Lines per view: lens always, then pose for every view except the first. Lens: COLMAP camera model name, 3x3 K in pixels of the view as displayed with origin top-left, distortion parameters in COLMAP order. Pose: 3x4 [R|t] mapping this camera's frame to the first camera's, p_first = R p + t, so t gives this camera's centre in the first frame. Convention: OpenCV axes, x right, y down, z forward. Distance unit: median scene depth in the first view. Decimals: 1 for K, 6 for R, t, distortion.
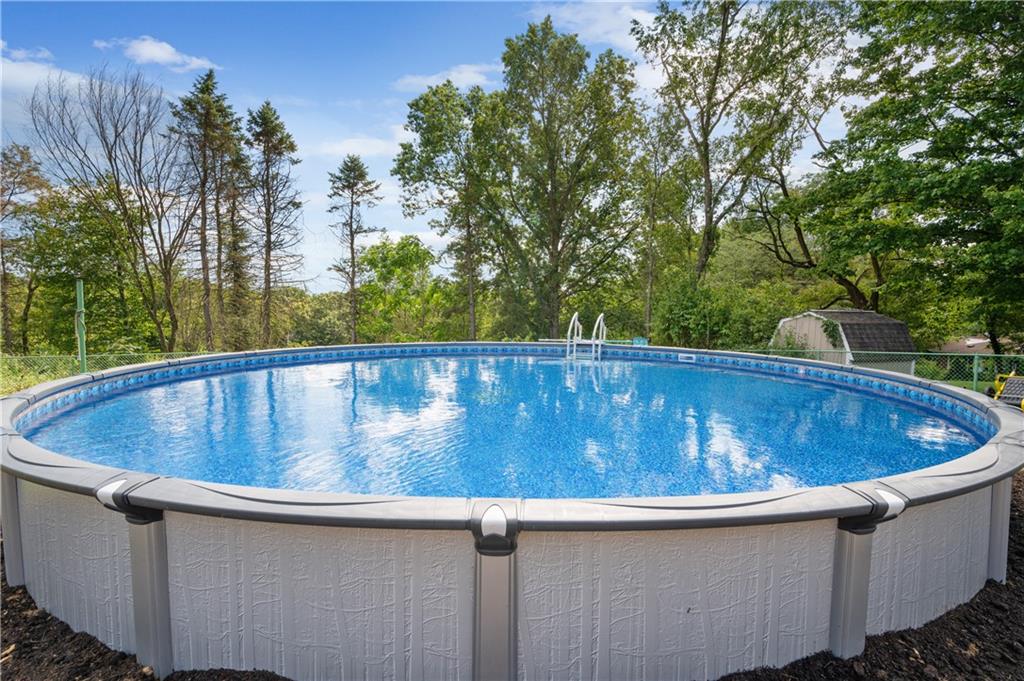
lens RADIAL K [[444.1, 0, 513.2], [0, 444.1, 317.6], [0, 0, 1]] dist [0.000501, -0.008917]
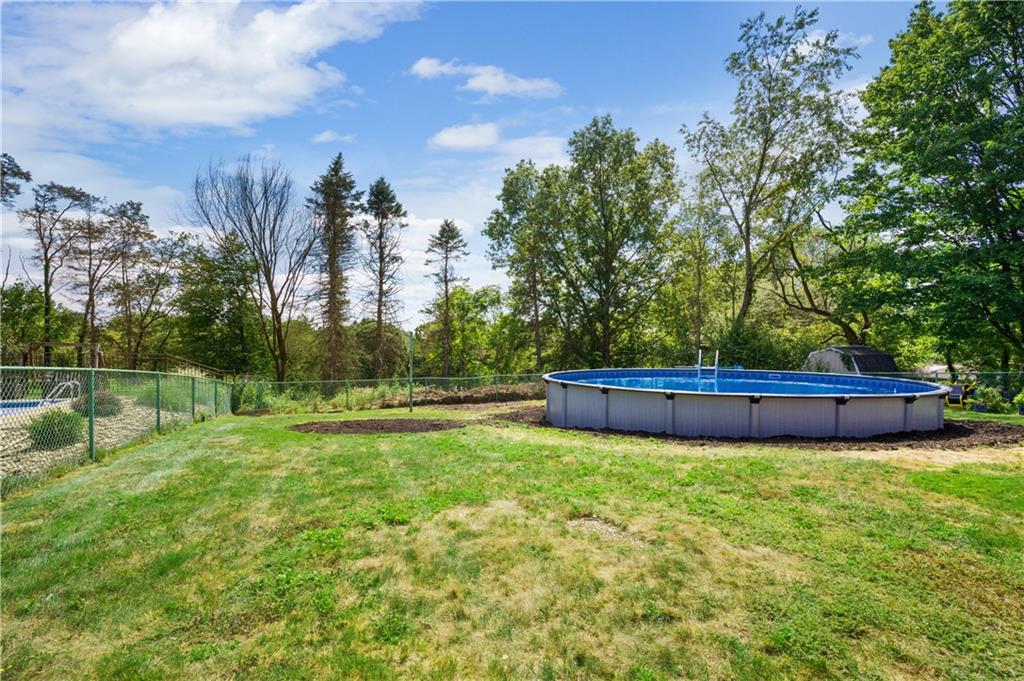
lens RADIAL K [[459.6, 0, 513.8], [0, 459.6, 335.9], [0, 0, 1]] dist [-0.000959, -0.000637]
pose [[0.997871, -0.006299, 0.064917, -0.284106], [0.008195, 0.999546, -0.028981, -0.008991], [-0.064705, 0.029452, 0.997470, -0.275804]]
